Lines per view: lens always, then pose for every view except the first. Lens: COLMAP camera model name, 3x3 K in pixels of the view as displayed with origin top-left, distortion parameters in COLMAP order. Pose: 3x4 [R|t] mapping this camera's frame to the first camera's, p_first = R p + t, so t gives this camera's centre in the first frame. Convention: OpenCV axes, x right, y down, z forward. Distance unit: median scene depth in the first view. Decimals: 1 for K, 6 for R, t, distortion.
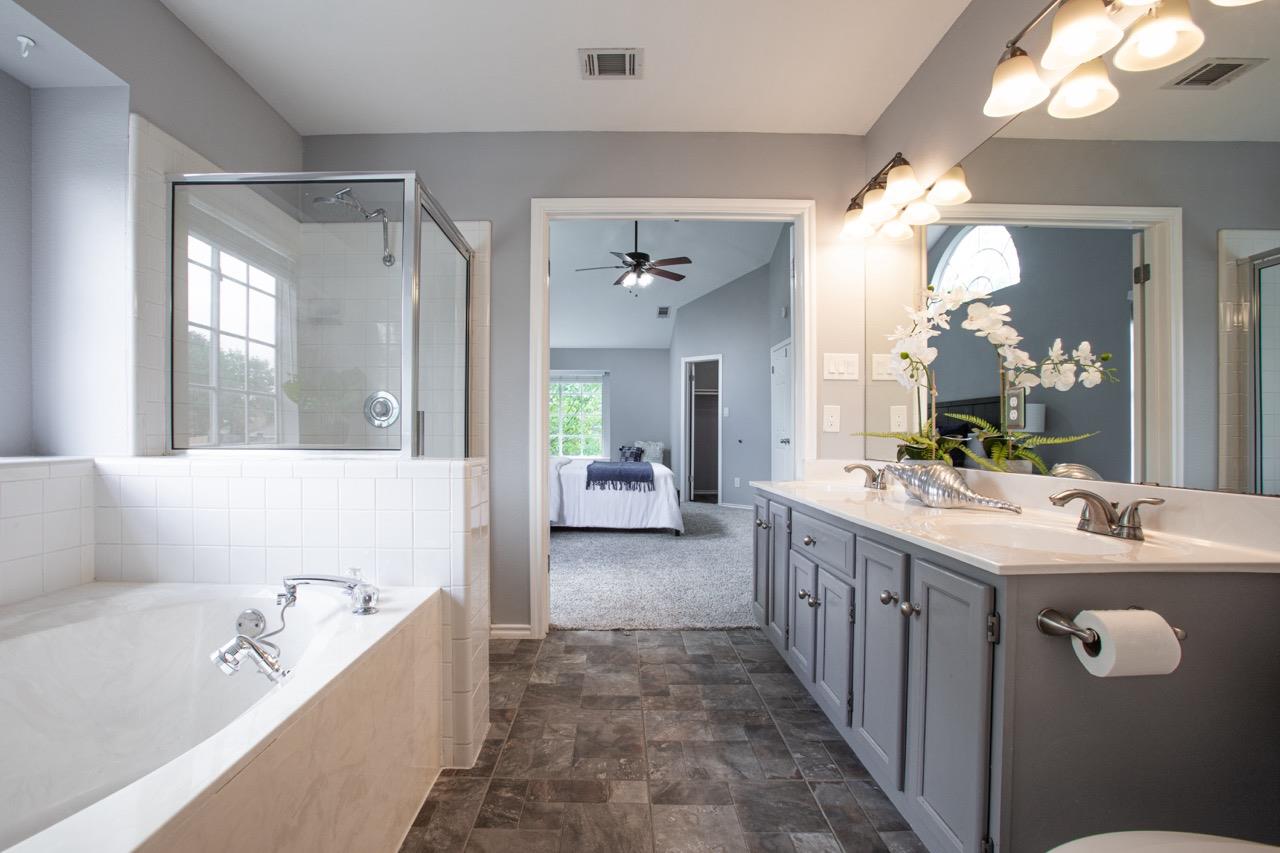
lens RADIAL K [[570.1, 0, 635.7], [0, 570.1, 427.2], [0, 0, 1]] dist [0.000289, 0.000005]
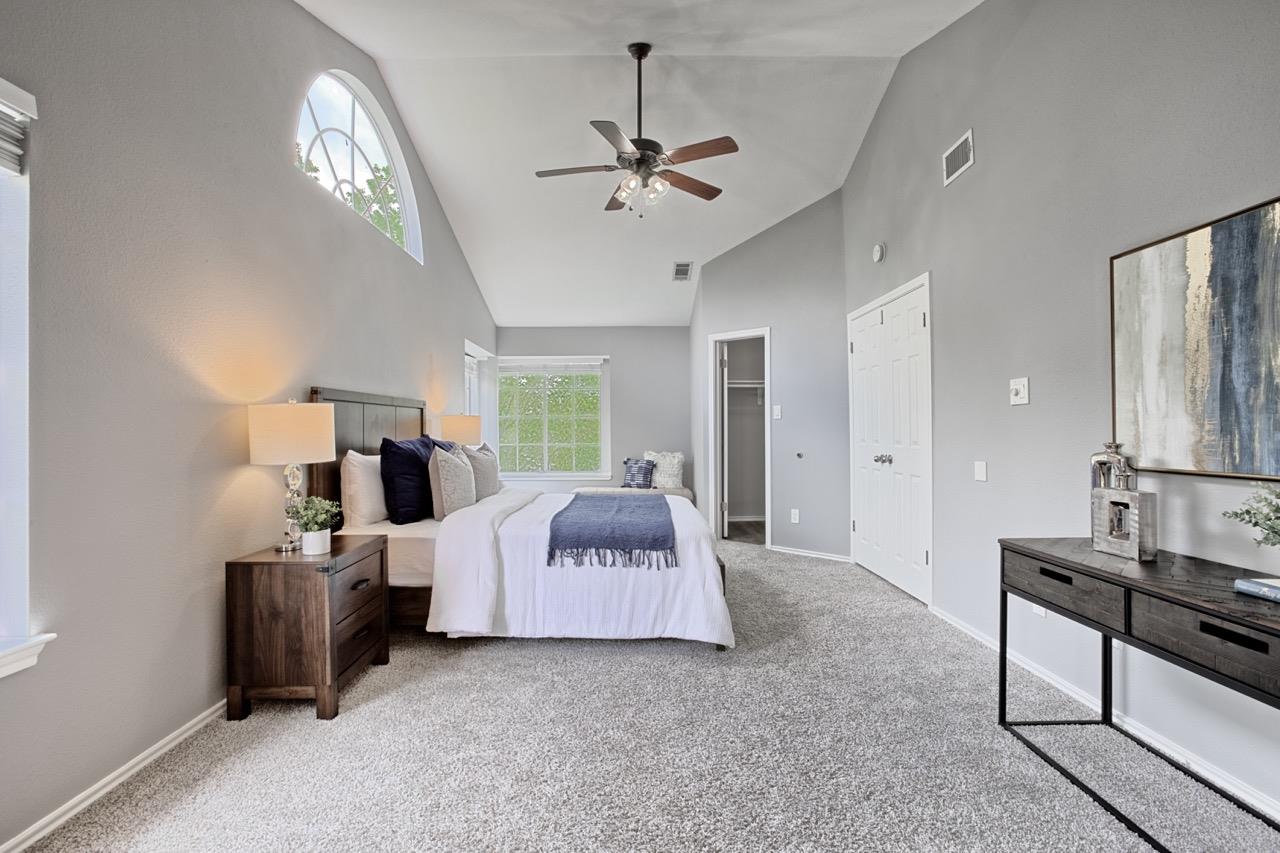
lens RADIAL K [[570.1, 0, 641.0], [0, 570.1, 426.5], [0, 0, 1]] dist [0.000289, 0.000005]
pose [[0.999880, -0.009573, -0.012206, 0.006239], [0.009638, 0.999940, 0.005278, -0.018684], [0.012155, -0.005395, 0.999912, 0.410275]]
